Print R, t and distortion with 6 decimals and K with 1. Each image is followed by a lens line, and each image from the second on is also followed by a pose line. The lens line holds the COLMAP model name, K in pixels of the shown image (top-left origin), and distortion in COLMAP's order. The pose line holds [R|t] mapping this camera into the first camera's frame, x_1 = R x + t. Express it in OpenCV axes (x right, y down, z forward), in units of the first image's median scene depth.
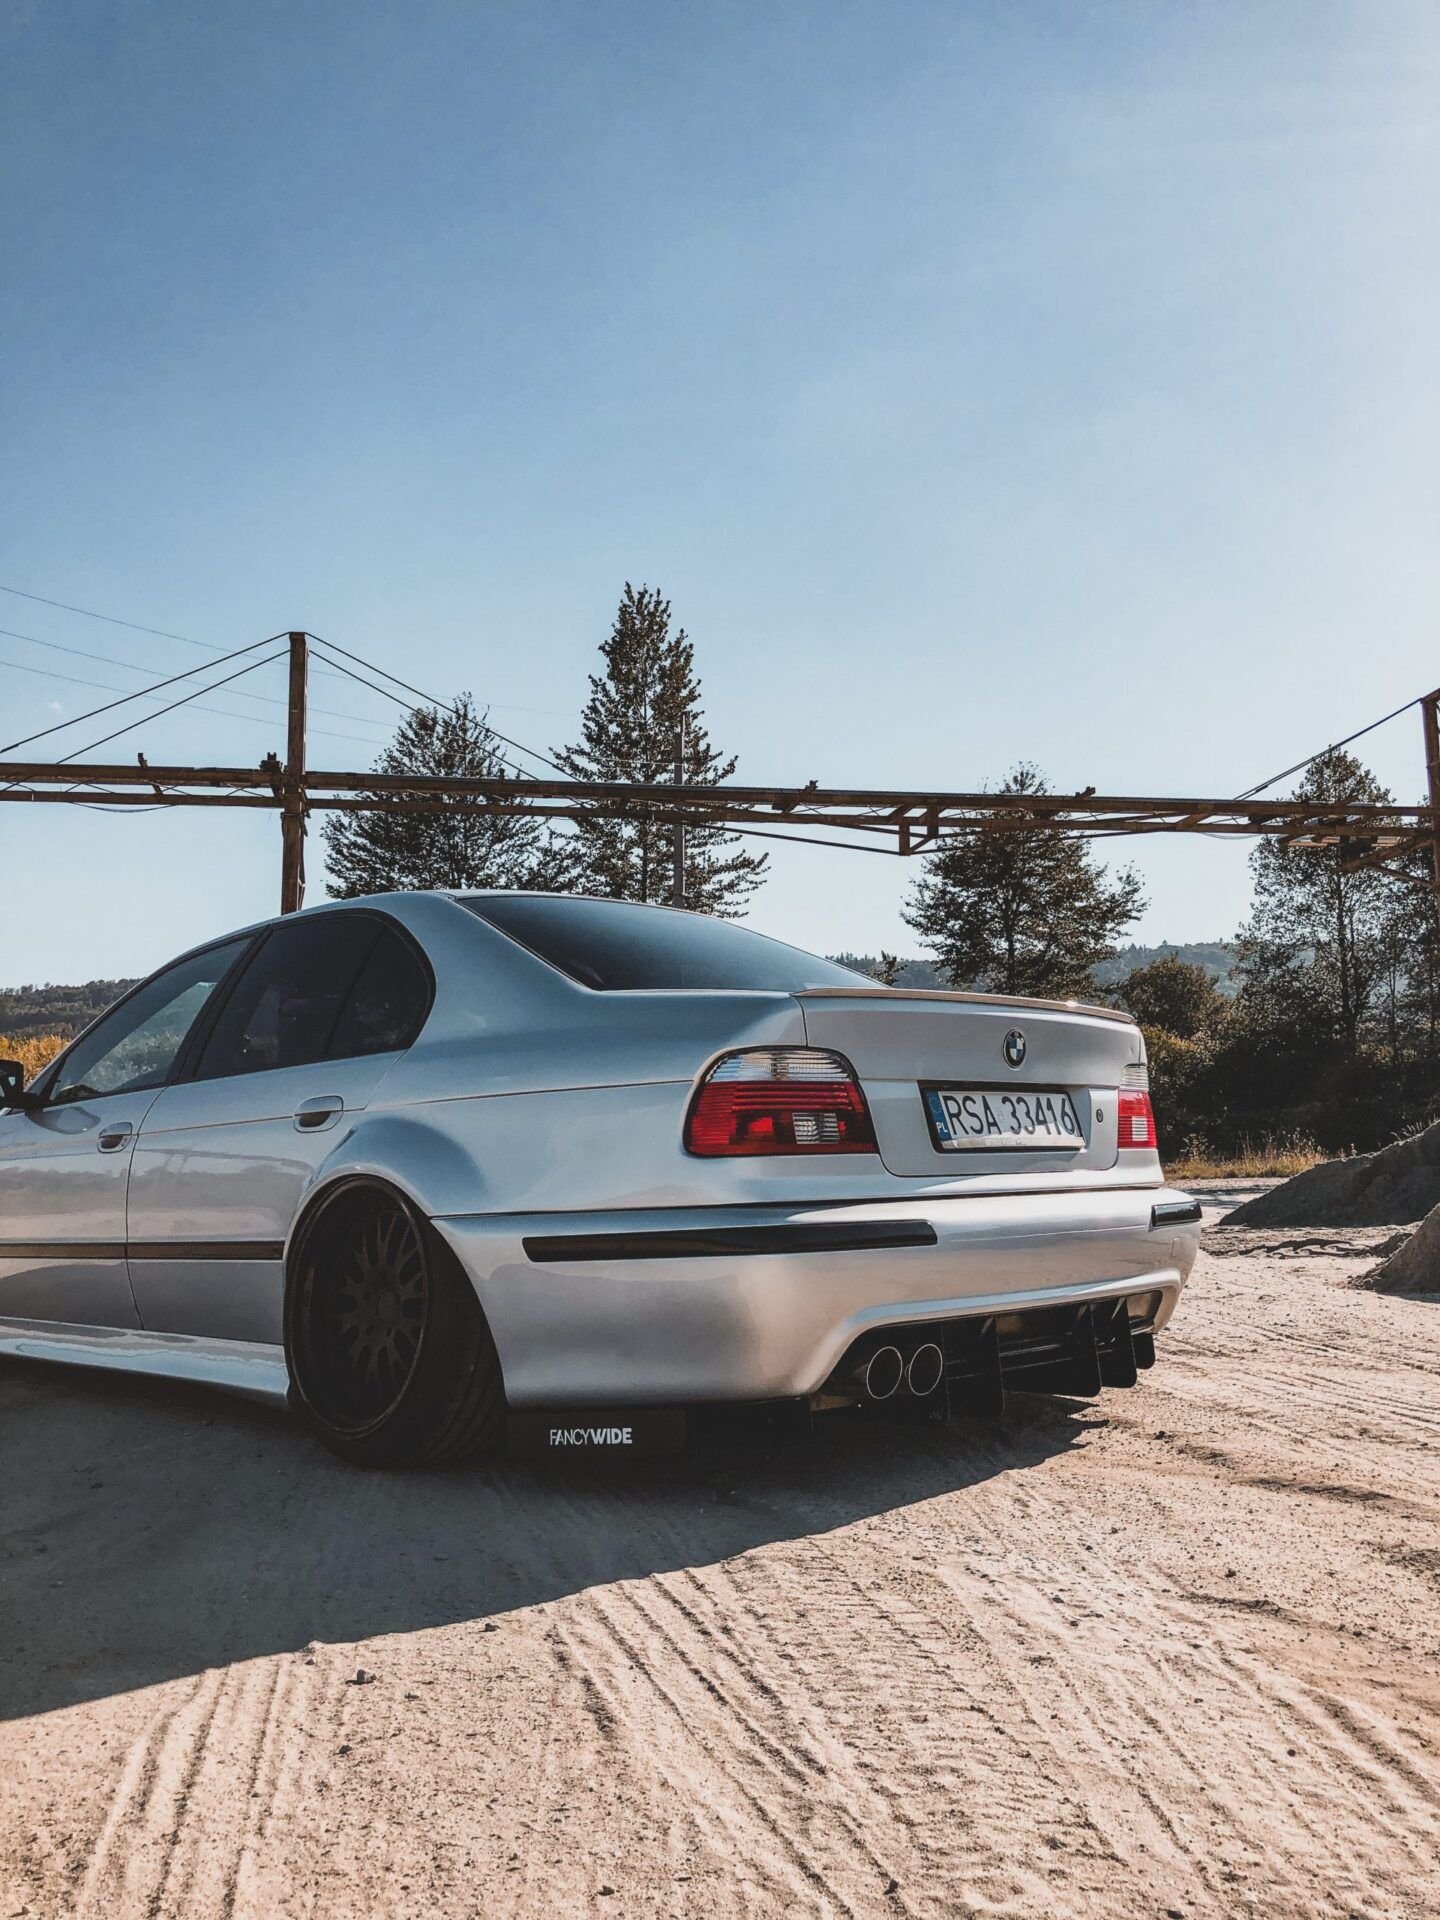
lens RADIAL K [[1525.3, 0, 720.0], [0, 1525.3, 960.0], [0, 0, 1]] dist [0.221269, -0.568284]
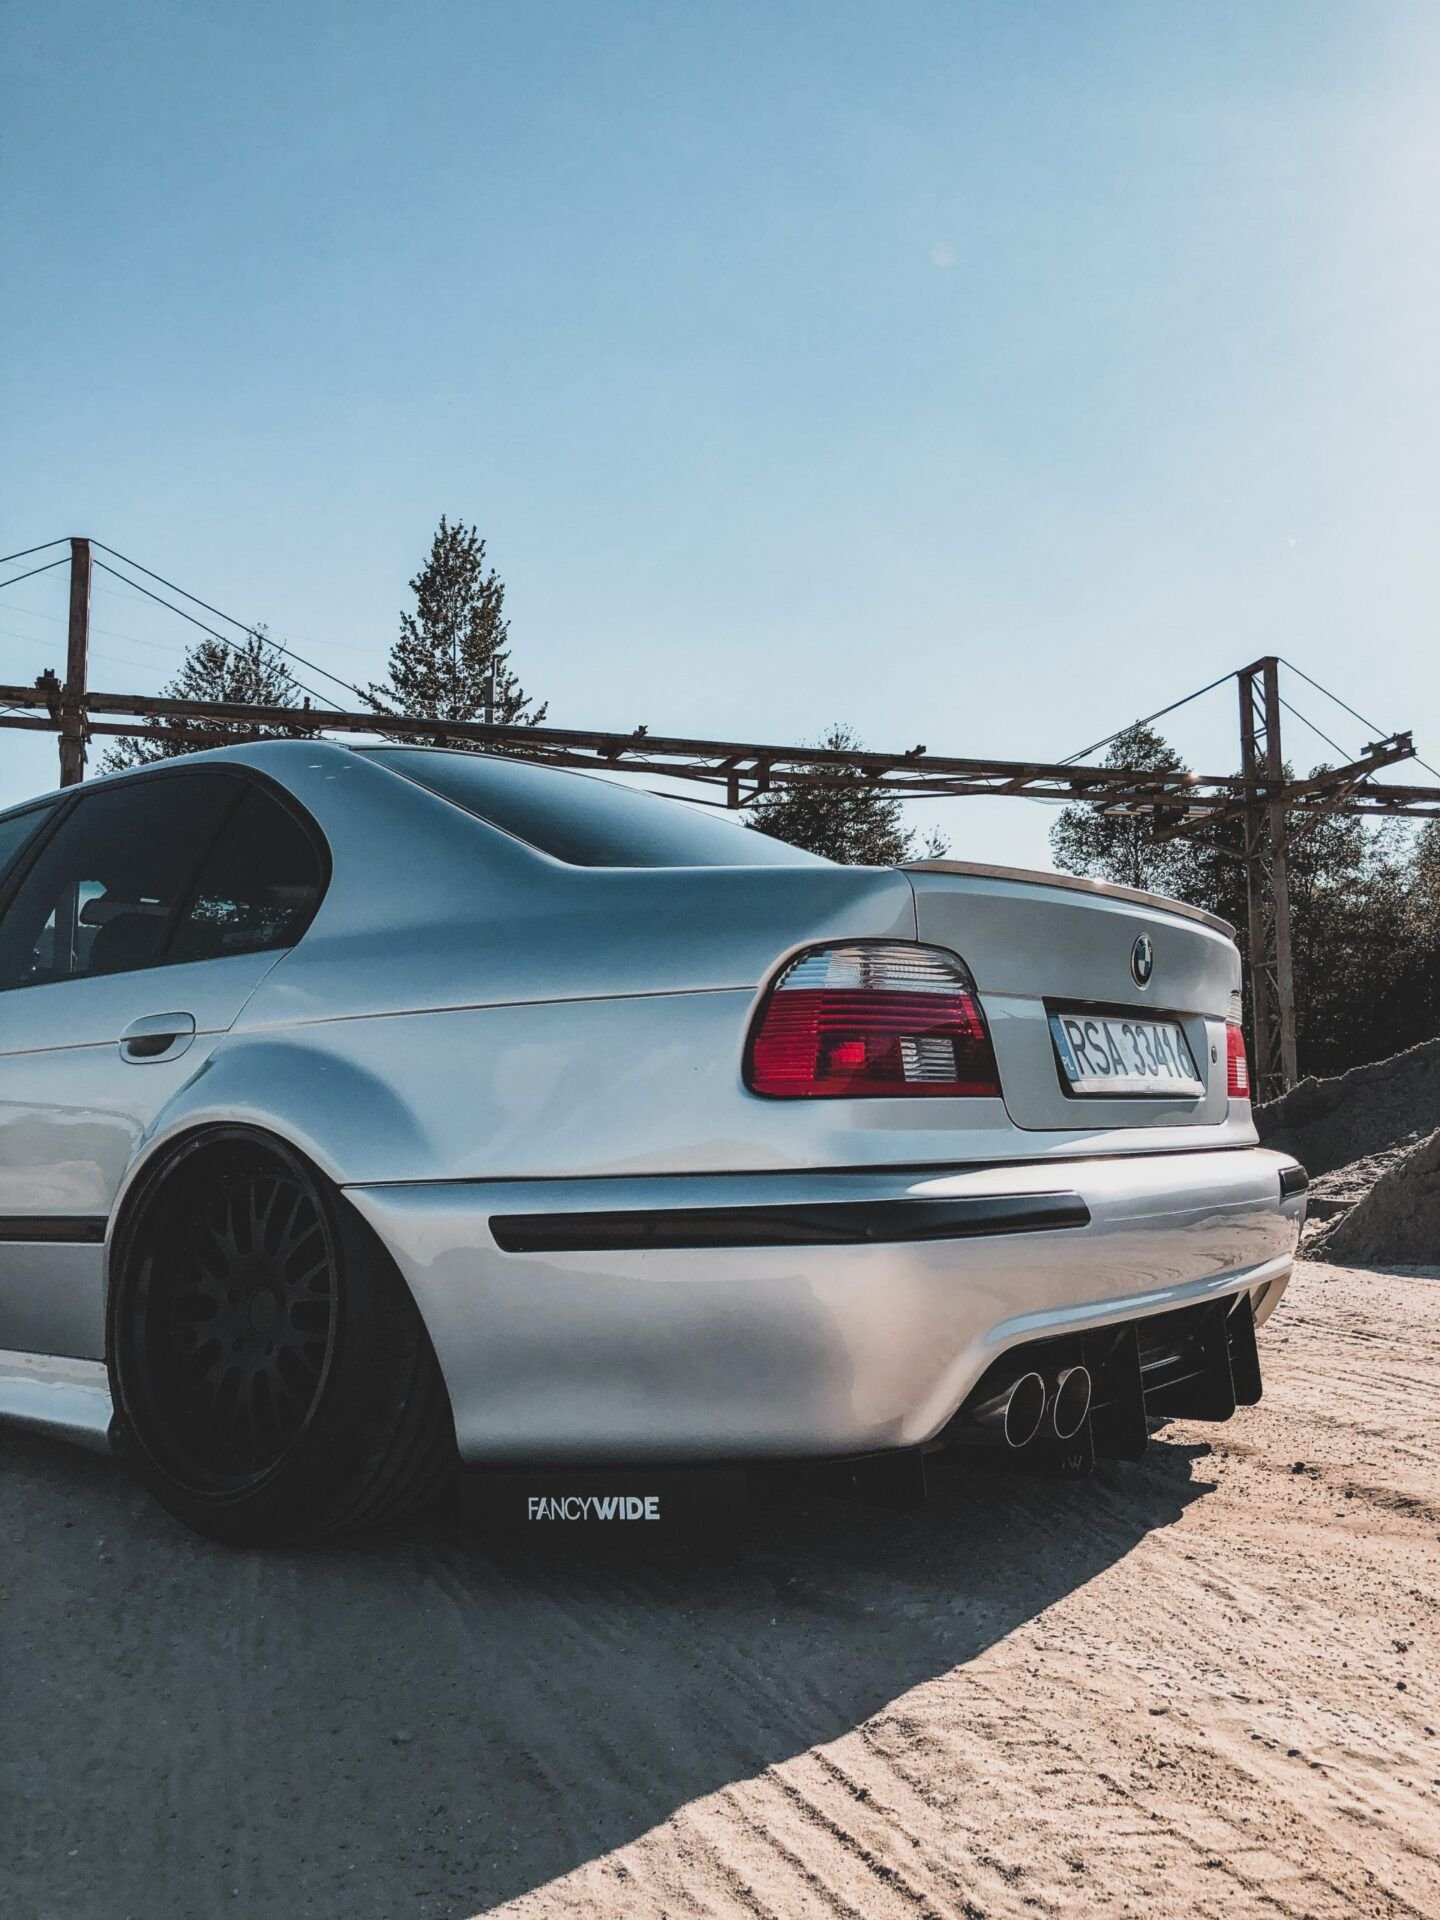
lens RADIAL K [[1548.3, 0, 720.0], [0, 1548.3, 960.0], [0, 0, 1]] dist [0.040004, -0.004142]
pose [[0.991360, 0.020415, 0.129572, -0.100292], [-0.023510, 0.999473, 0.022402, 0.043066], [-0.129046, -0.025254, 0.991317, 0.269974]]
